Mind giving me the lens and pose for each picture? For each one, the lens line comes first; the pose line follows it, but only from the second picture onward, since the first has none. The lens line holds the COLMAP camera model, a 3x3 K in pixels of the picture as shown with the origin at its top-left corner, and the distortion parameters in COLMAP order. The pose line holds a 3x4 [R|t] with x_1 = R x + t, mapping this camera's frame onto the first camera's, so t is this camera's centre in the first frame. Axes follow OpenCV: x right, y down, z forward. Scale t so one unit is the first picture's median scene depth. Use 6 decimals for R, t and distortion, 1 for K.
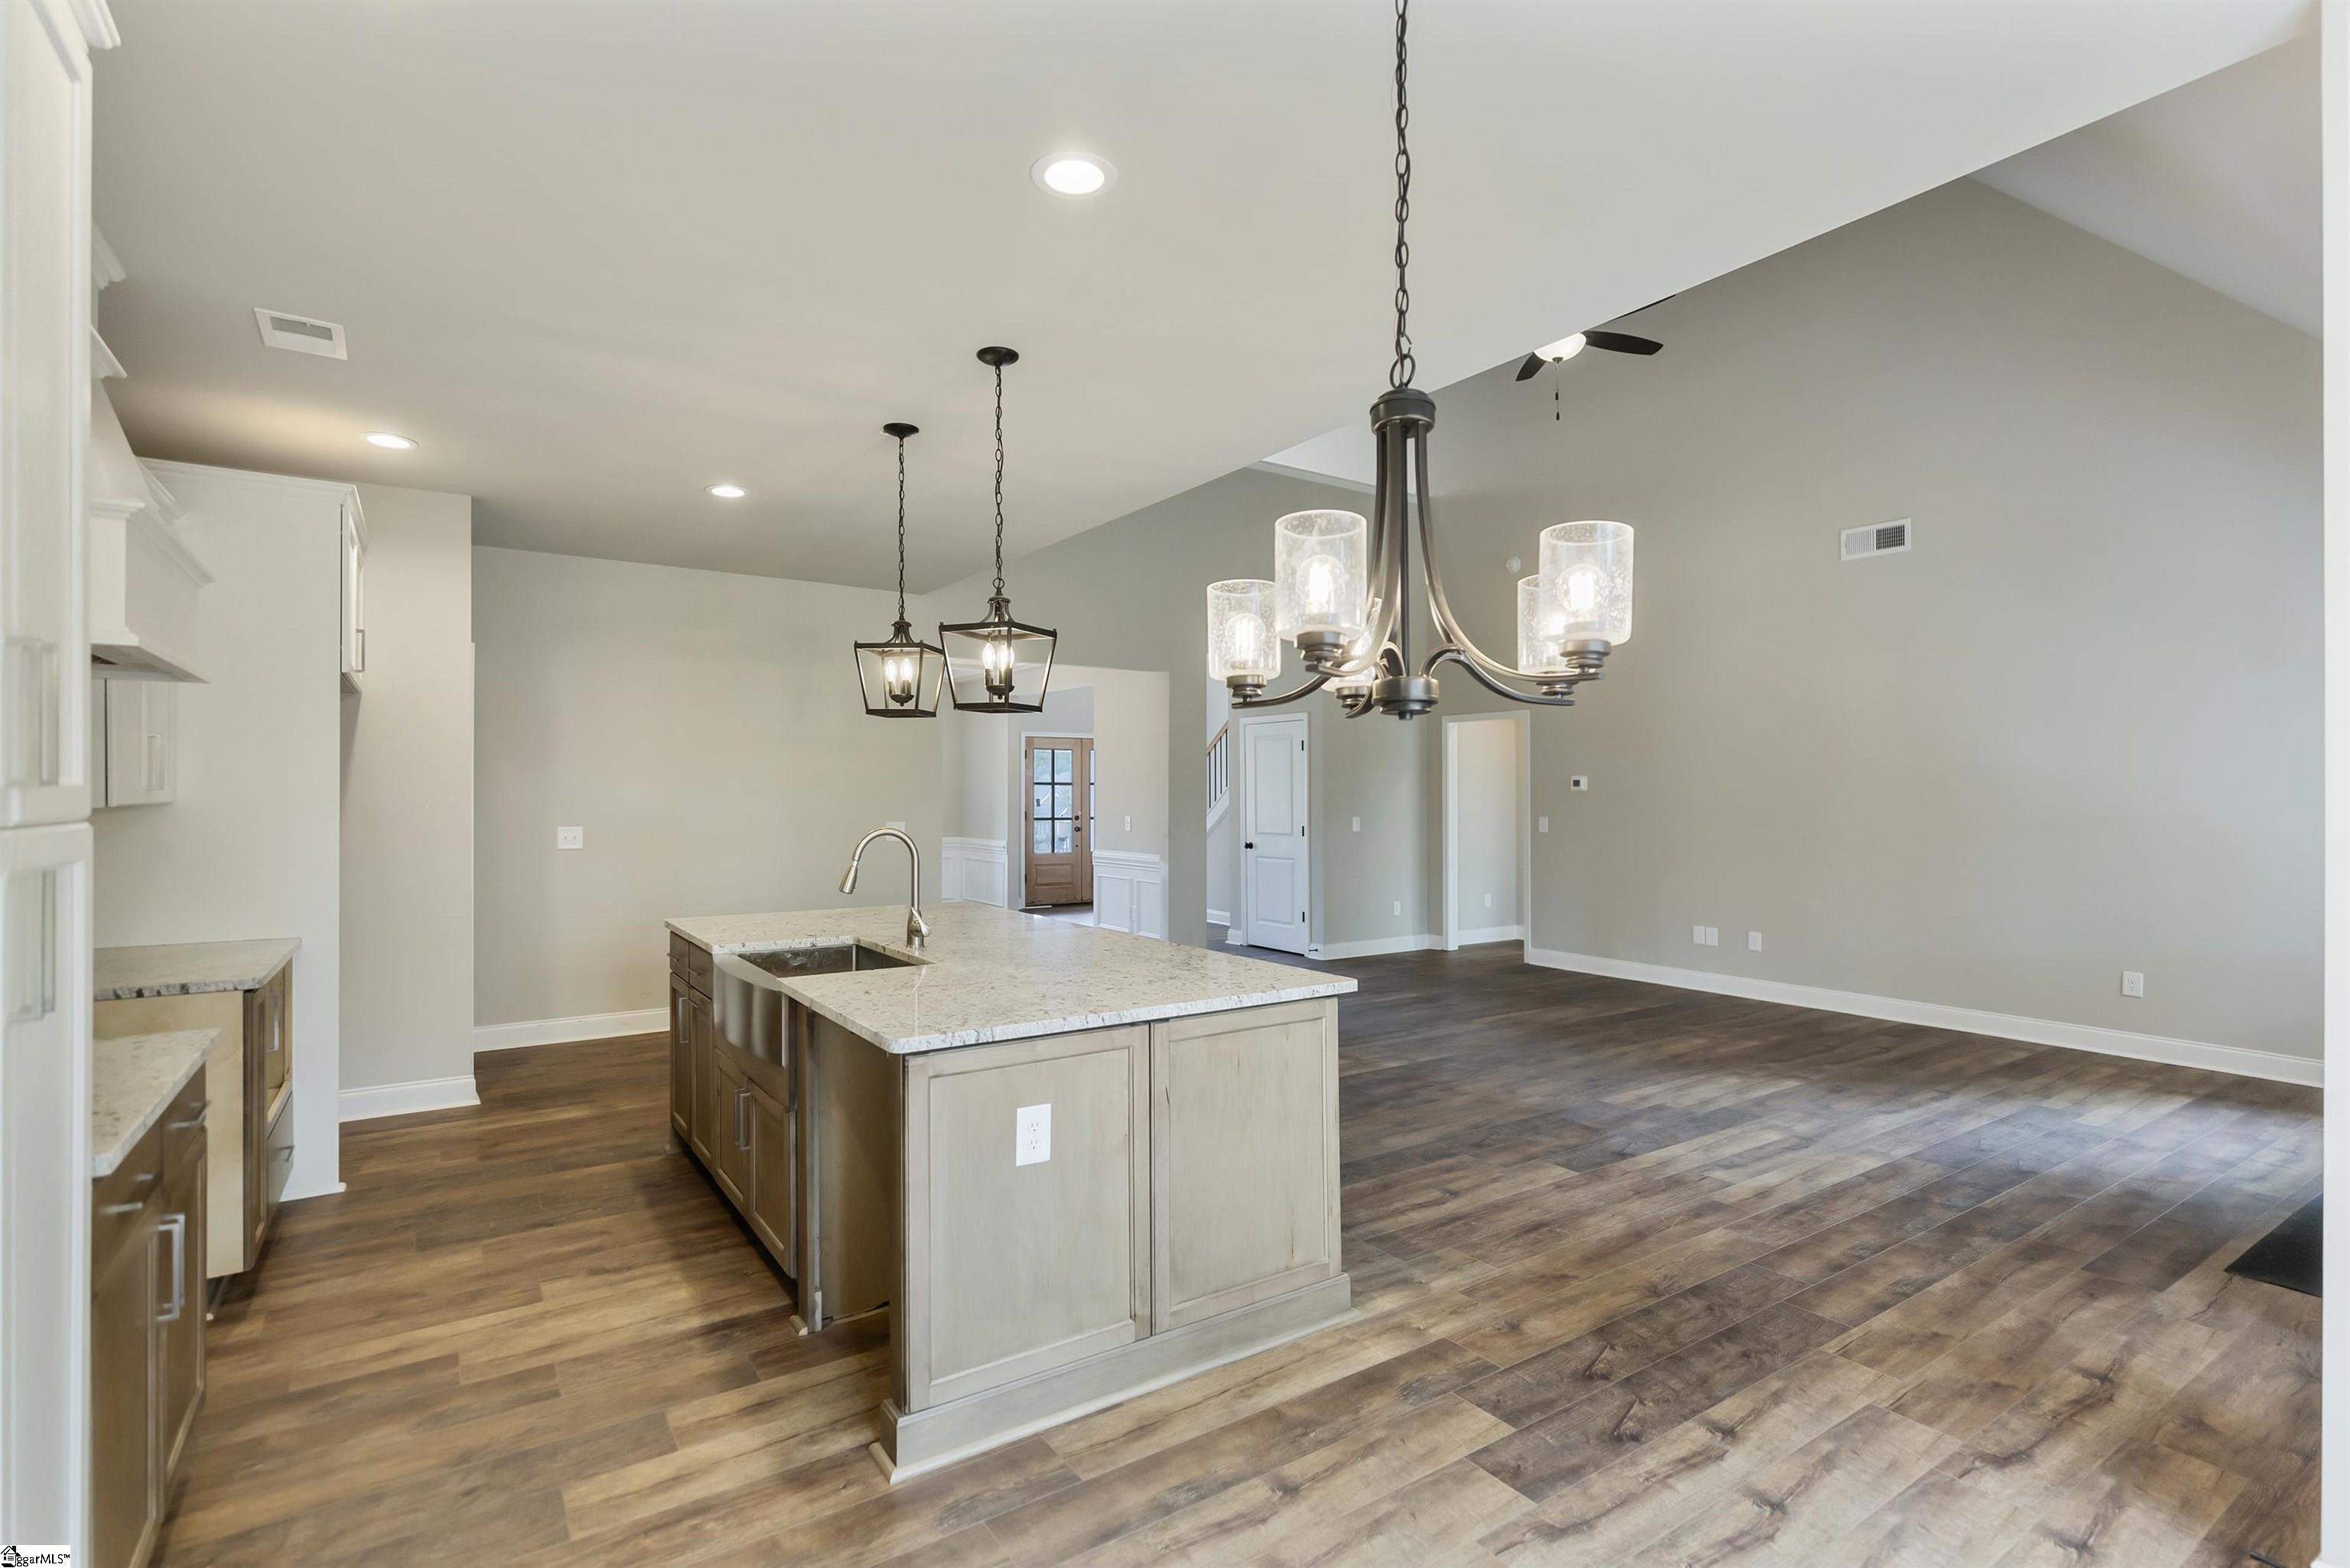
lens RADIAL K [[1072.4, 0, 1171.9], [0, 1072.4, 778.4], [0, 0, 1]] dist [-0.007378, 0.000503]
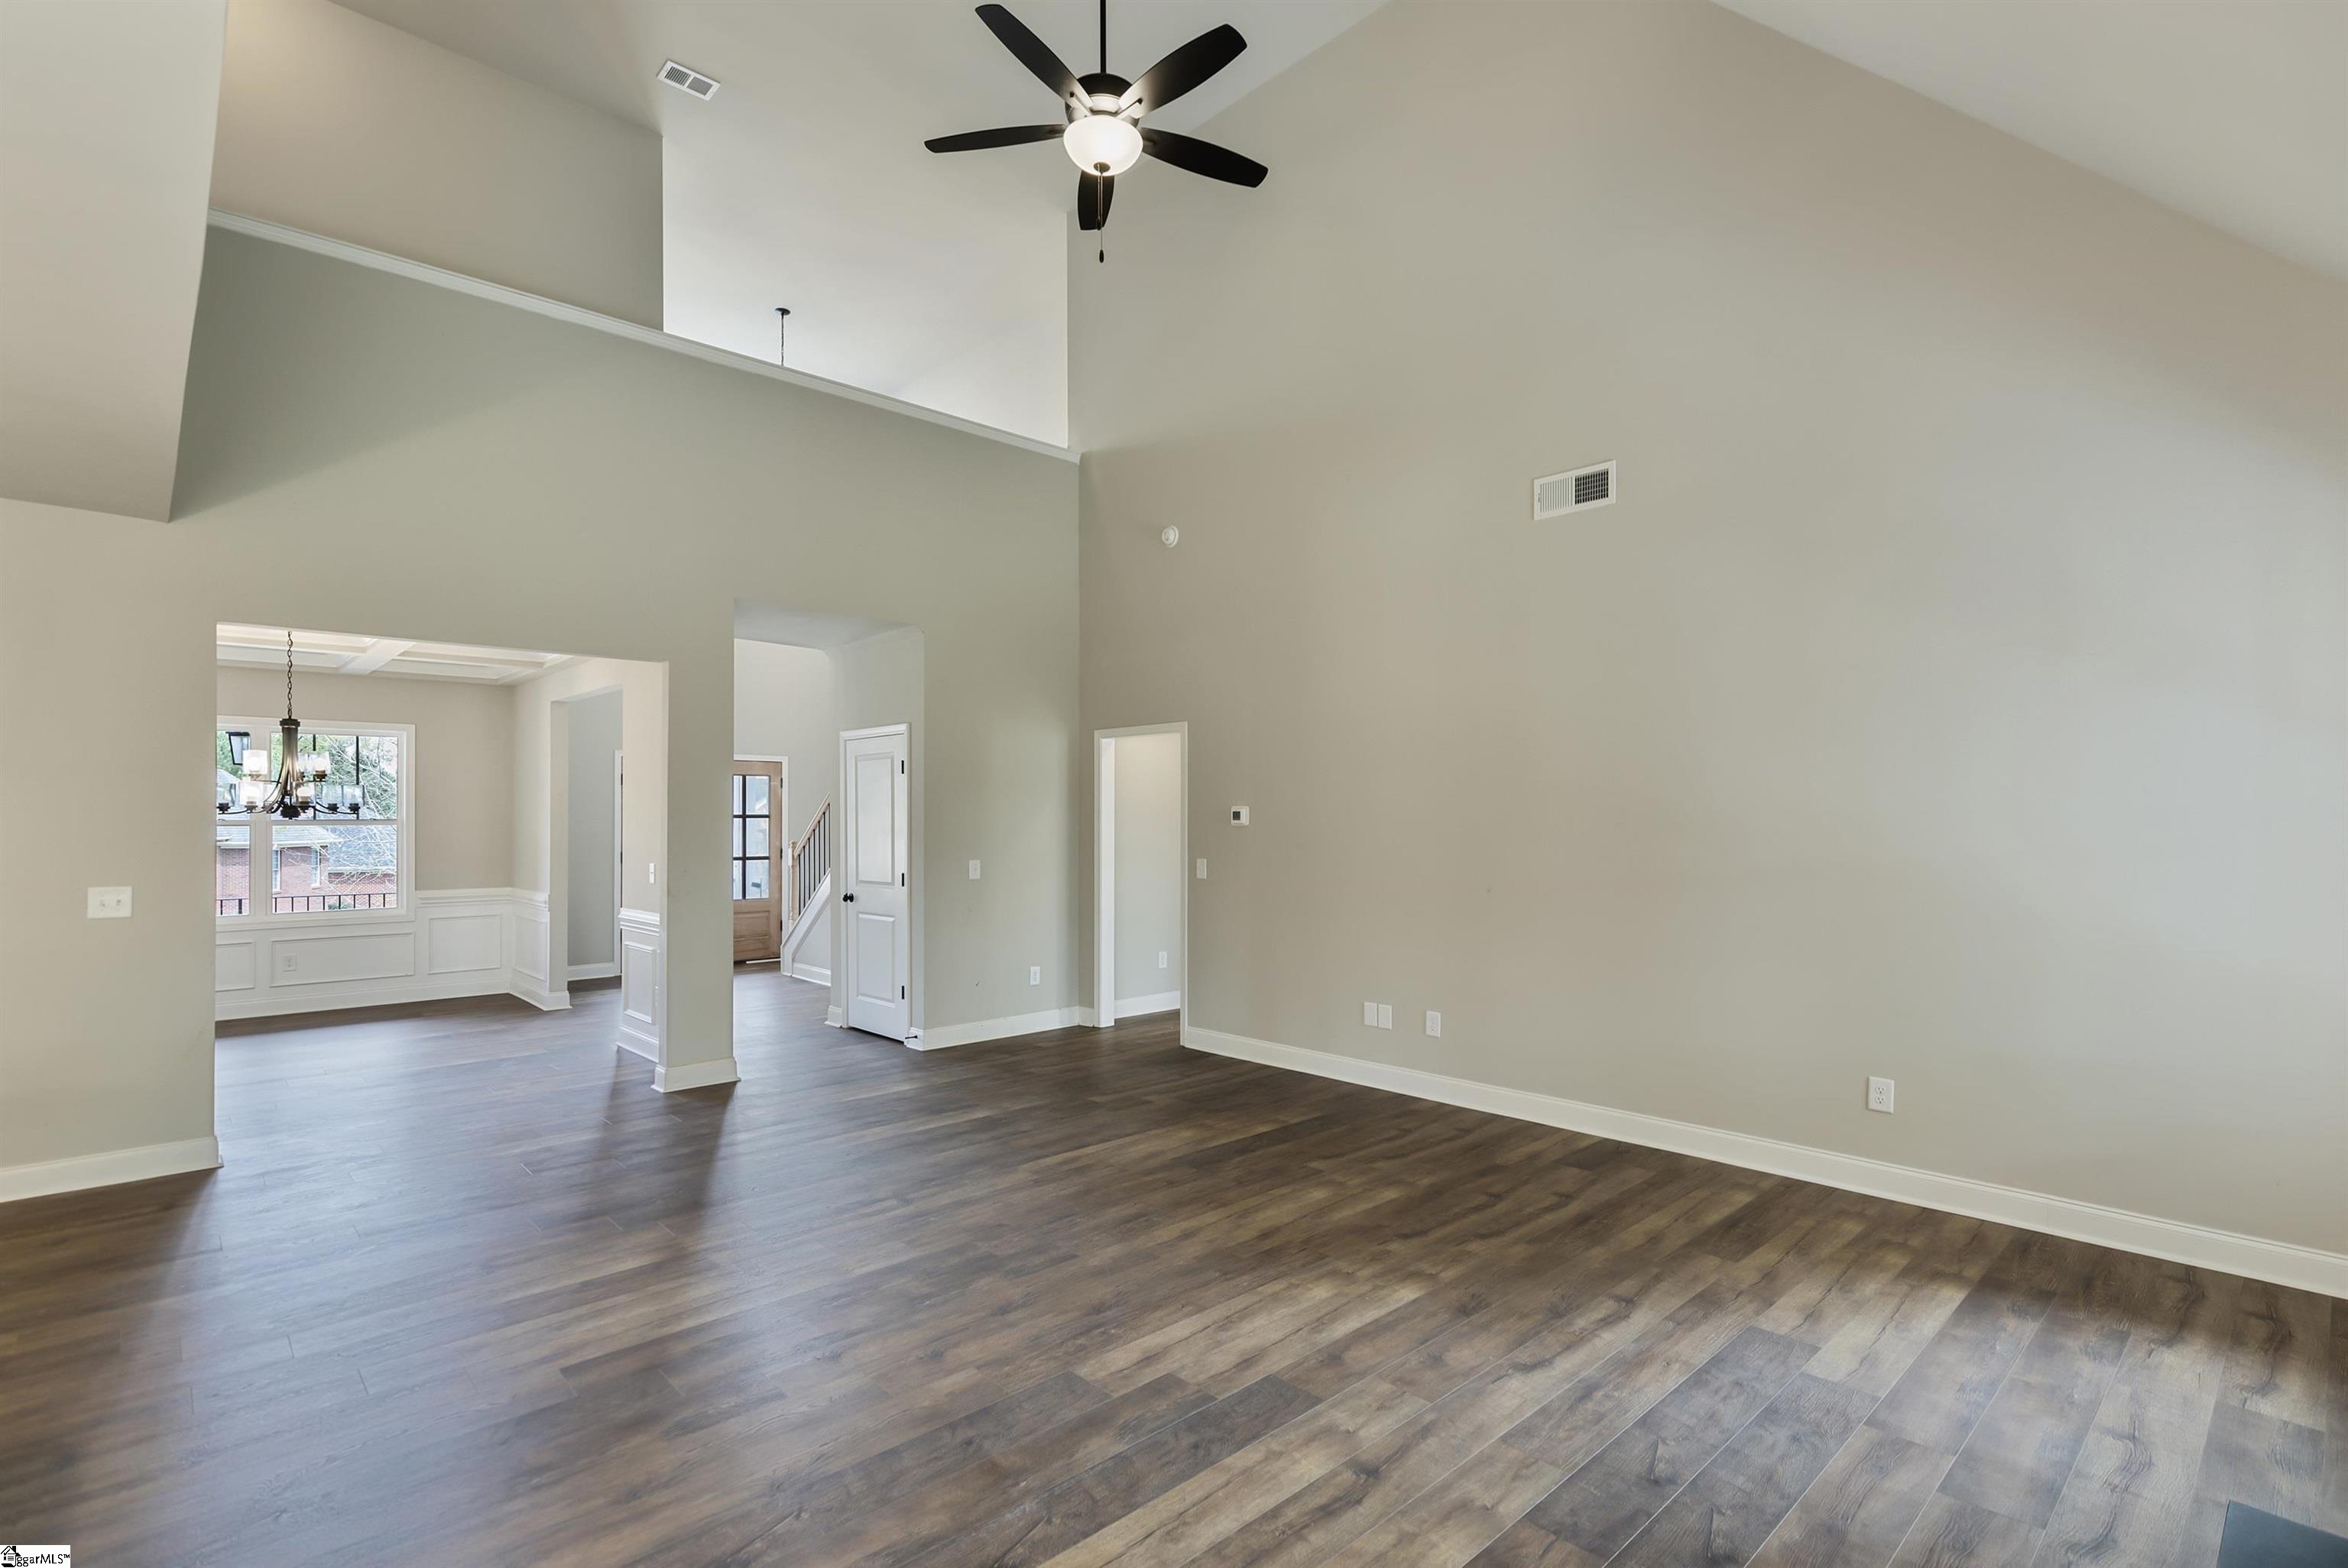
lens RADIAL K [[1076.5, 0, 1163.6], [0, 1076.5, 824.0], [0, 0, 1]] dist [0.003521, 0.000365]
pose [[0.987482, -0.005975, 0.157622, 0.383446], [0.003114, 0.999826, 0.018392, -0.008194], [-0.157704, -0.017671, 0.987328, 0.448097]]
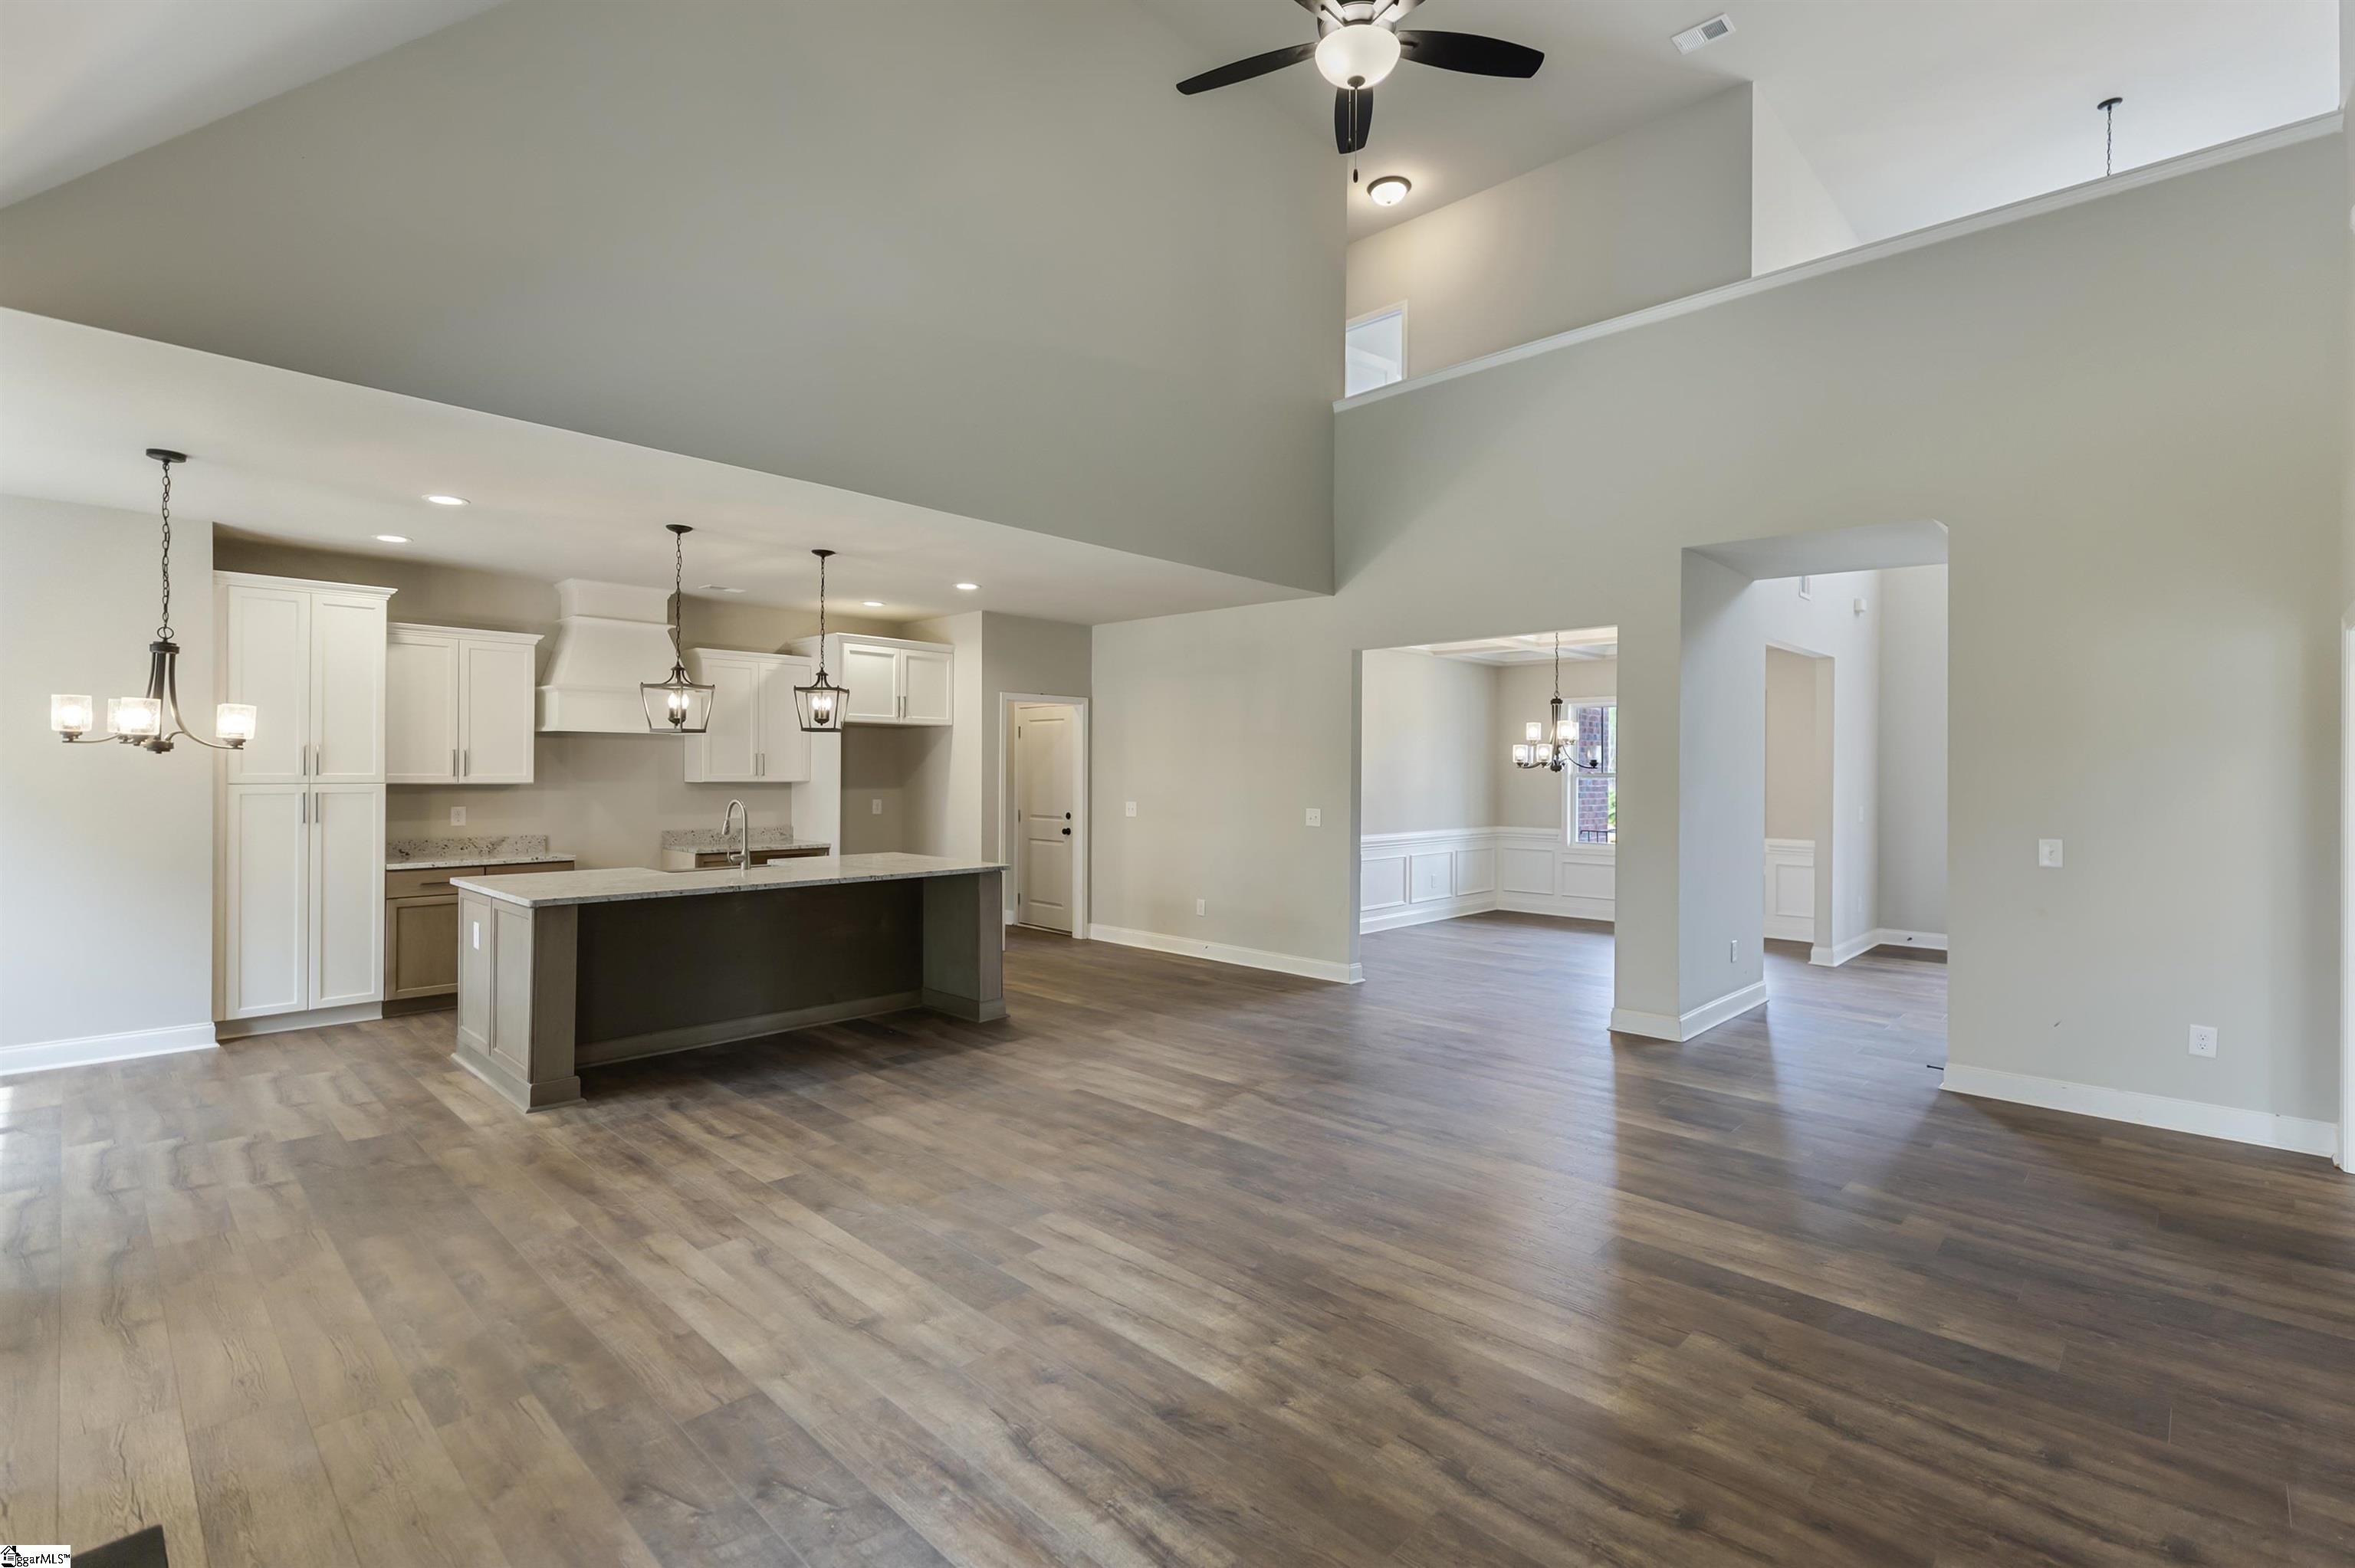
lens RADIAL K [[1079.7, 0, 1221.7], [0, 1079.7, 773.5], [0, 0, 1]] dist [0.003521, 0.000365]
pose [[0.238257, 0.001915, -0.971200, 1.220064], [0.004570, 0.999985, 0.003093, 0.001553], [0.971191, -0.005175, 0.238245, 1.005524]]
